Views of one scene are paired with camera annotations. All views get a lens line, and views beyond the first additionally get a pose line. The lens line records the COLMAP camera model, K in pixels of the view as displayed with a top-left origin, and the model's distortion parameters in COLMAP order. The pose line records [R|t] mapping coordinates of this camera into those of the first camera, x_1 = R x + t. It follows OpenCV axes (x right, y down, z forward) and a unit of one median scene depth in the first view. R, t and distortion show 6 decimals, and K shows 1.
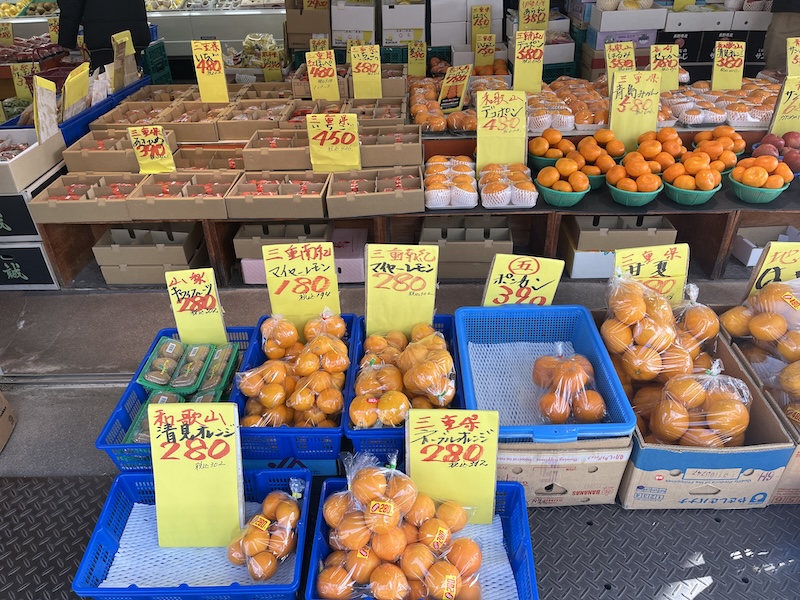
lens RADIAL K [[630.8, 0, 400.0], [0, 630.8, 300.0], [0, 0, 1]] dist [0.111665, -0.186914]
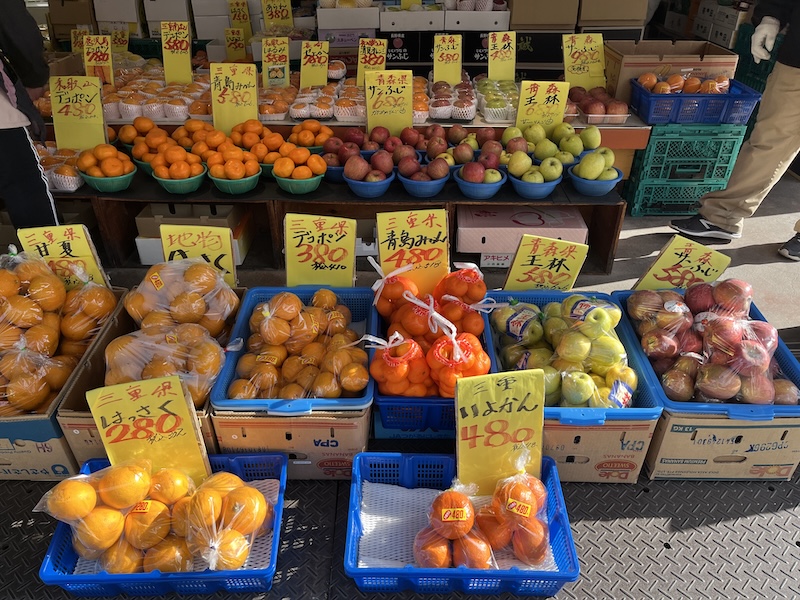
lens RADIAL K [[630.8, 0, 400.0], [0, 630.8, 300.0], [0, 0, 1]] dist [0.111665, -0.186914]
pose [[0.999310, 0.015145, 0.033901, 0.531423], [-0.015046, 0.999882, -0.003189, 0.016060], [-0.033945, 0.002677, 0.999420, -0.022021]]
